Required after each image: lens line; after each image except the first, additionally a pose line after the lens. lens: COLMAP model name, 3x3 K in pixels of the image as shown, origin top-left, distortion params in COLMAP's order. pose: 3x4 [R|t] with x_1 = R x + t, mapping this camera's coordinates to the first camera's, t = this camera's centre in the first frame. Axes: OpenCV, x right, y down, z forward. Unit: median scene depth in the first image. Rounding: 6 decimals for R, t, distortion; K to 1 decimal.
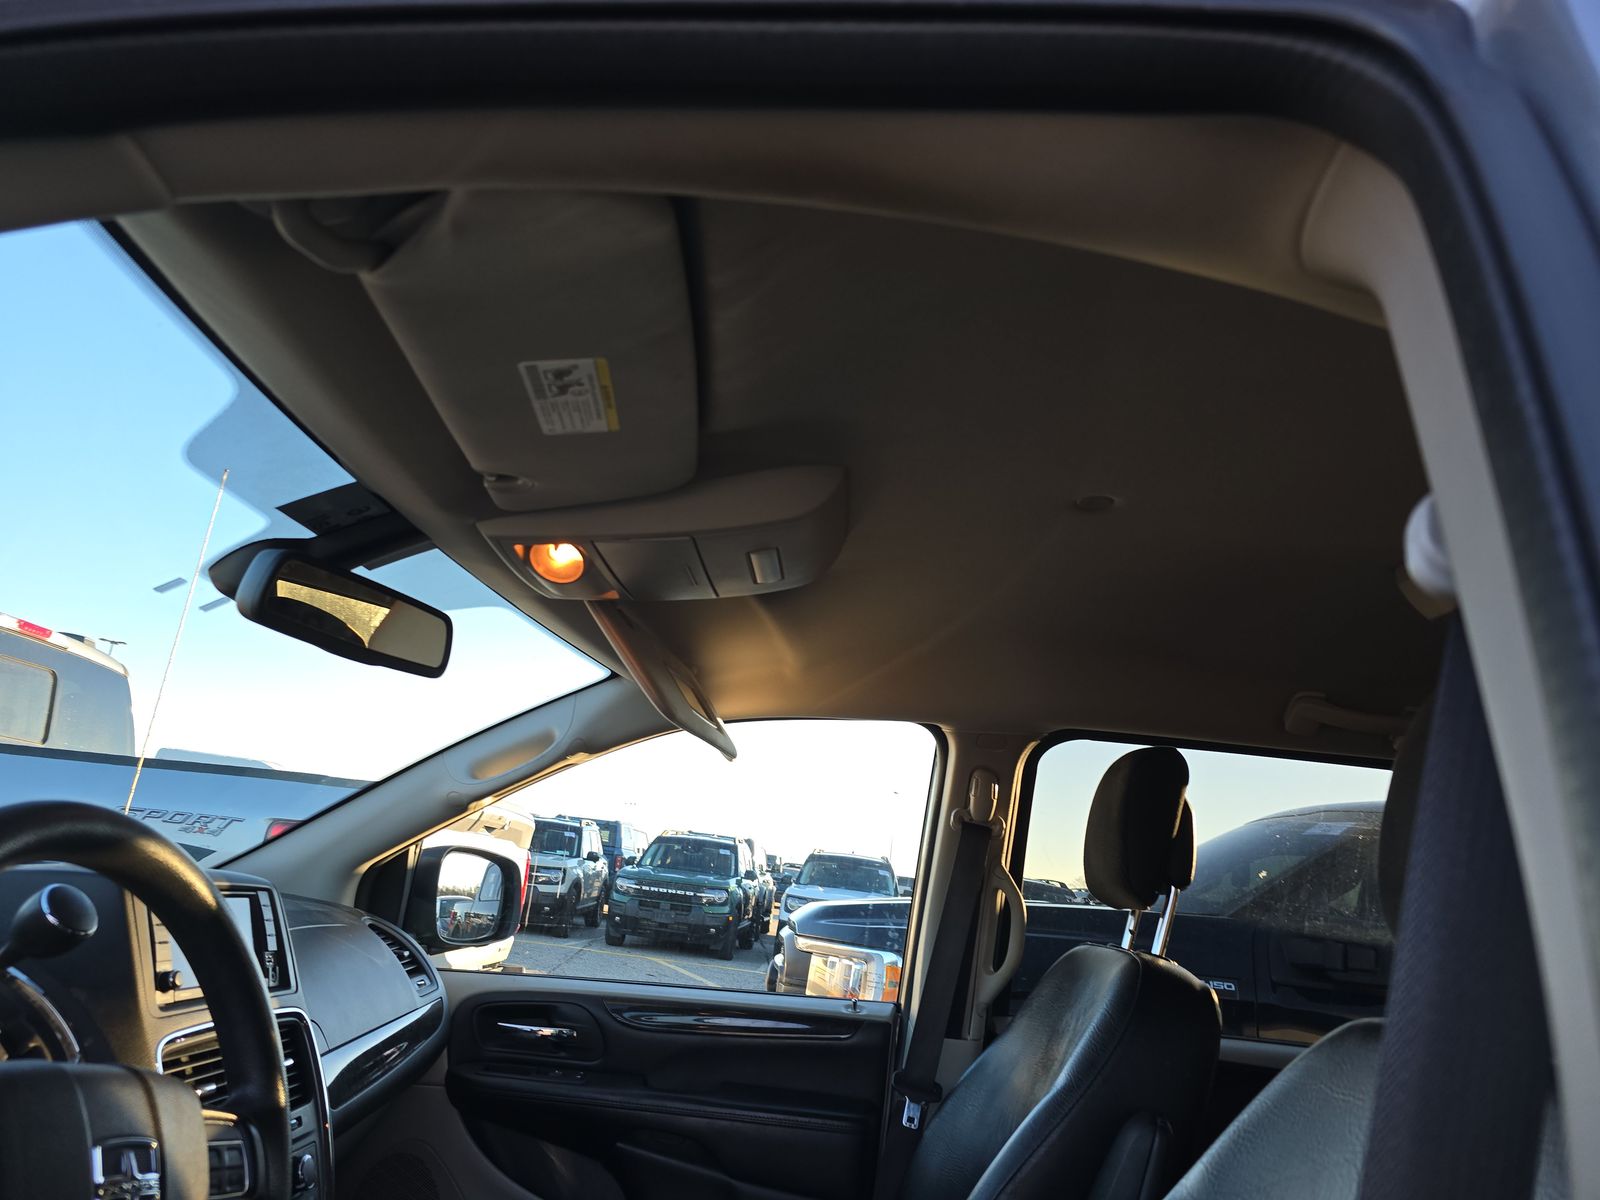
lens RADIAL K [[1087.9, 0, 810.0], [0, 1087.9, 586.2], [0, 0, 1]] dist [0.043243, -0.039997]
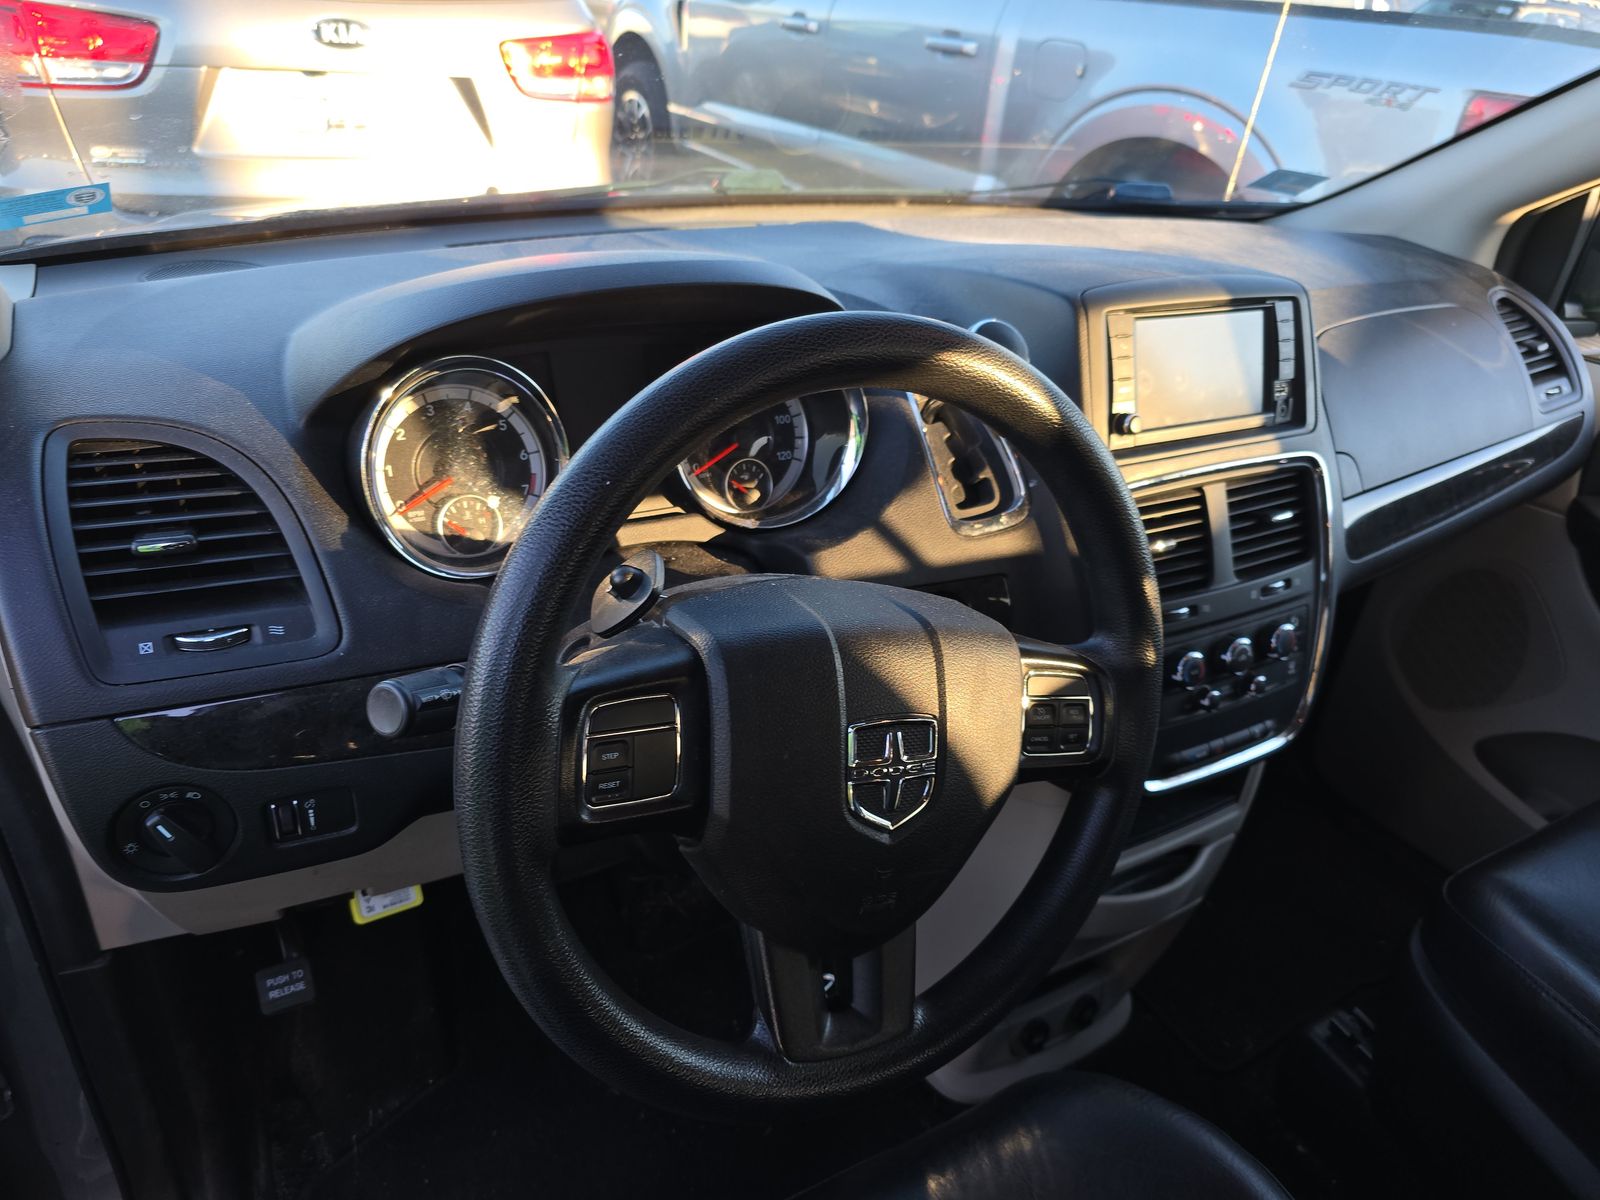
lens RADIAL K [[1087.9, 0, 781.6], [0, 1087.9, 629.7], [0, 0, 1]] dist [0.043243, -0.039997]
pose [[0.539981, 0.384031, -0.748960, -0.015880], [0.190584, 0.810942, 0.553219, -0.018090], [0.819816, -0.441468, 0.364703, 0.217477]]
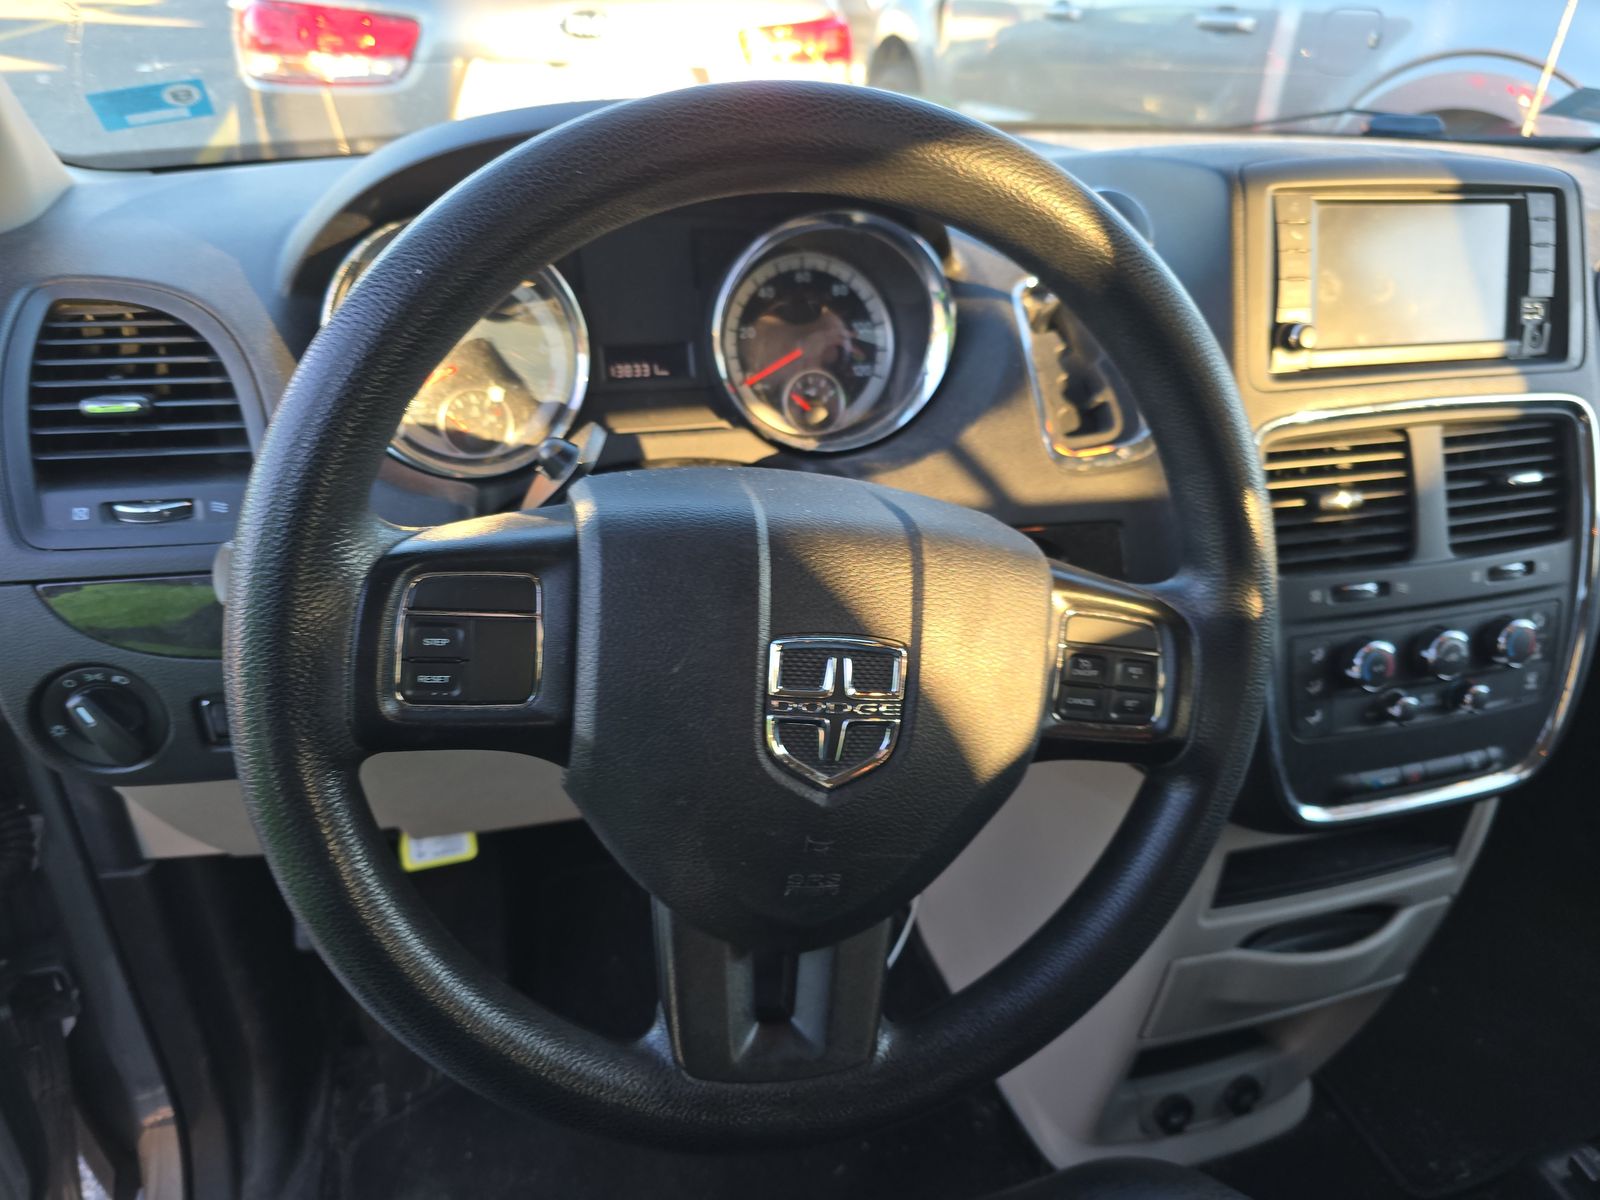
lens RADIAL K [[1087.9, 0, 783.9], [0, 1087.9, 621.3], [0, 0, 1]] dist [0.043243, -0.039997]
pose [[0.332207, 0.396630, -0.855759, -0.027254], [0.242314, 0.840947, 0.483831, 0.058313], [0.911550, -0.368094, 0.183259, 0.290388]]
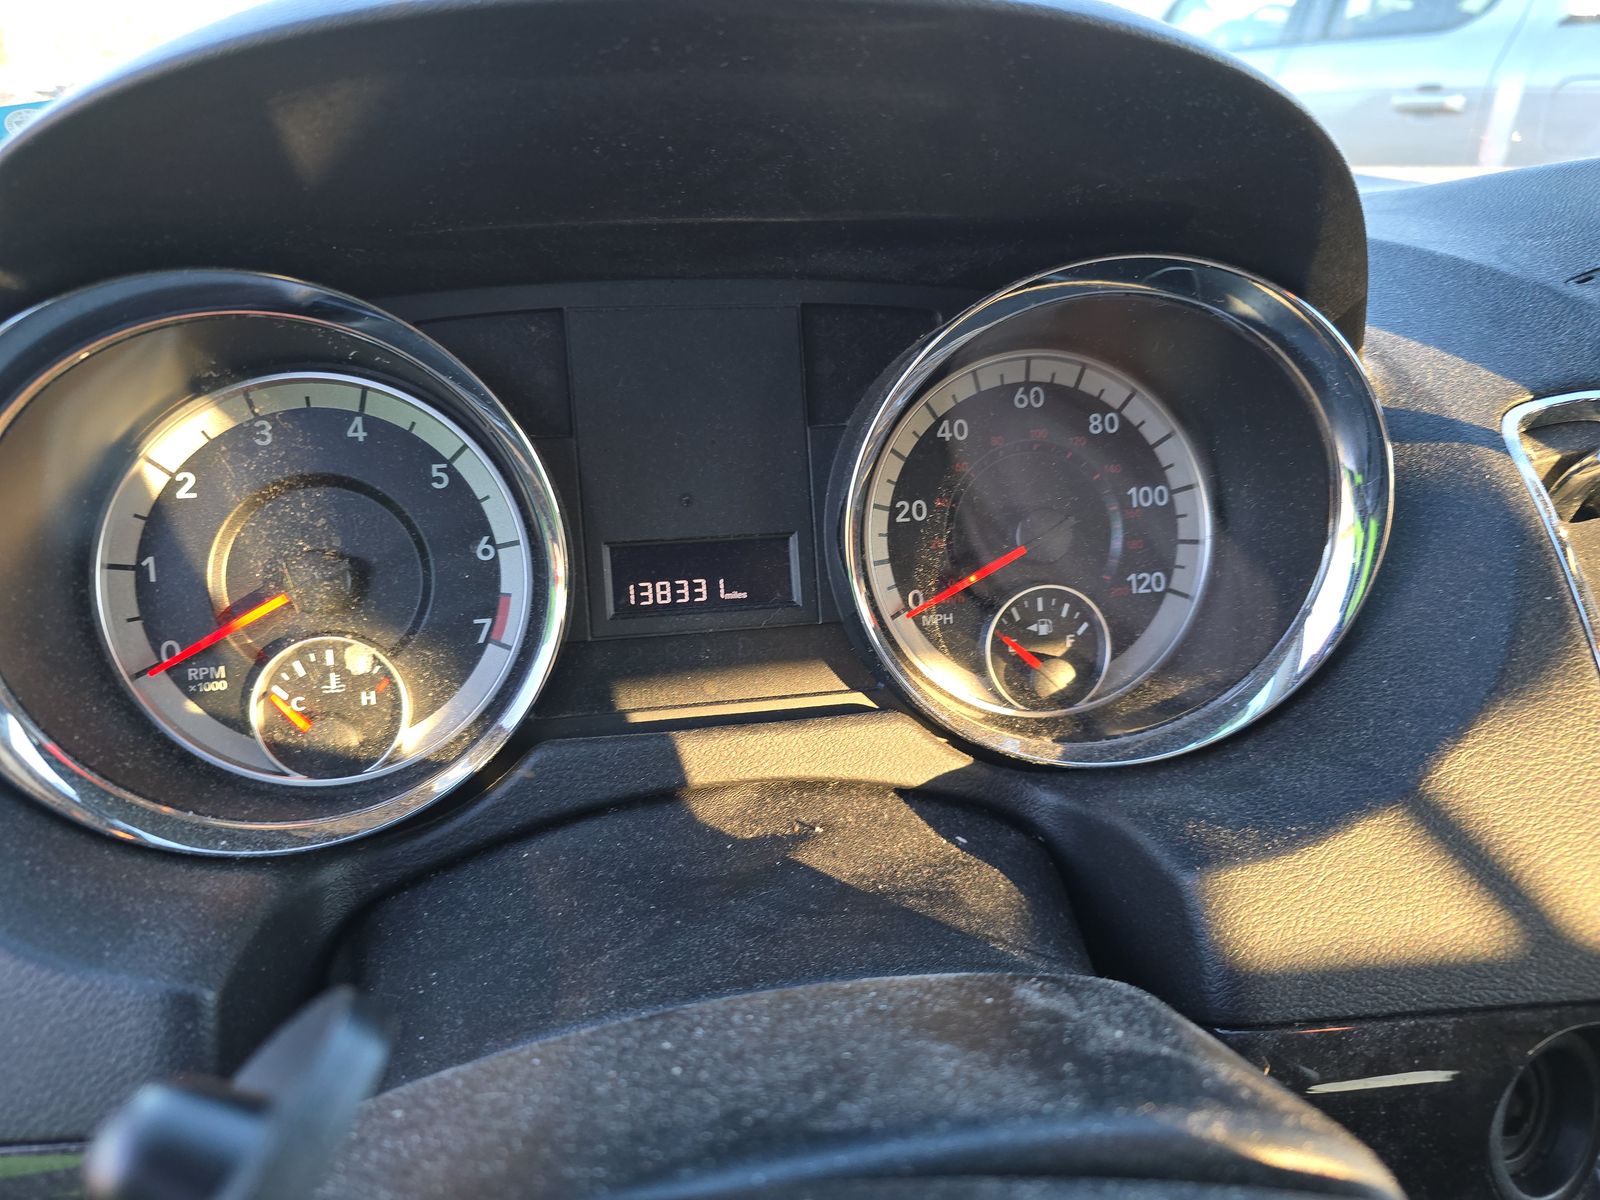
lens RADIAL K [[1087.9, 0, 792.5], [0, 1087.9, 601.3], [0, 0, 1]] dist [0.043243, -0.039997]
pose [[0.228040, 0.306010, -0.924314, -0.230643], [0.271222, 0.891786, 0.362155, 0.096828], [0.935113, -0.333280, 0.120366, 0.340322]]
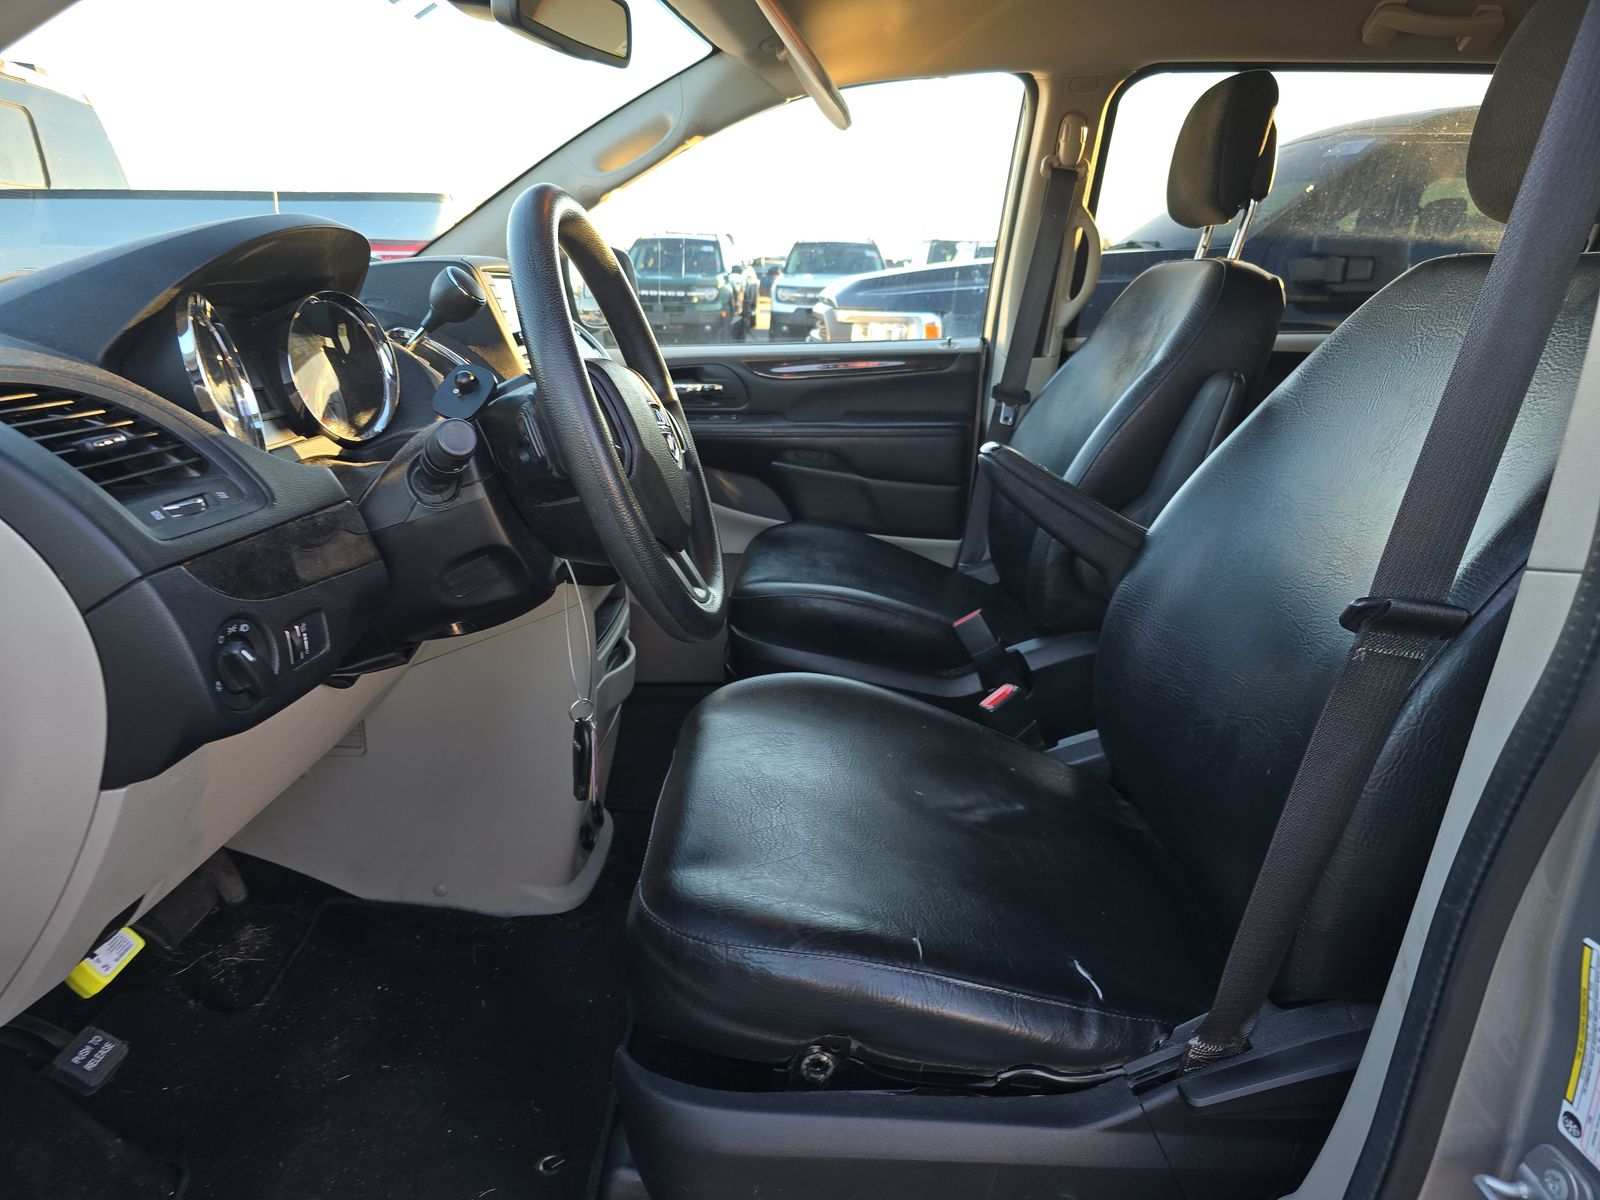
lens RADIAL K [[1087.9, 0, 818.3], [0, 1087.9, 623.3], [0, 0, 1]] dist [0.043243, -0.039997]
pose [[0.994967, -0.100195, -0.000862, -0.138640], [0.084532, 0.834748, 0.544105, -0.023598], [-0.053797, -0.541440, 0.839017, -0.170708]]
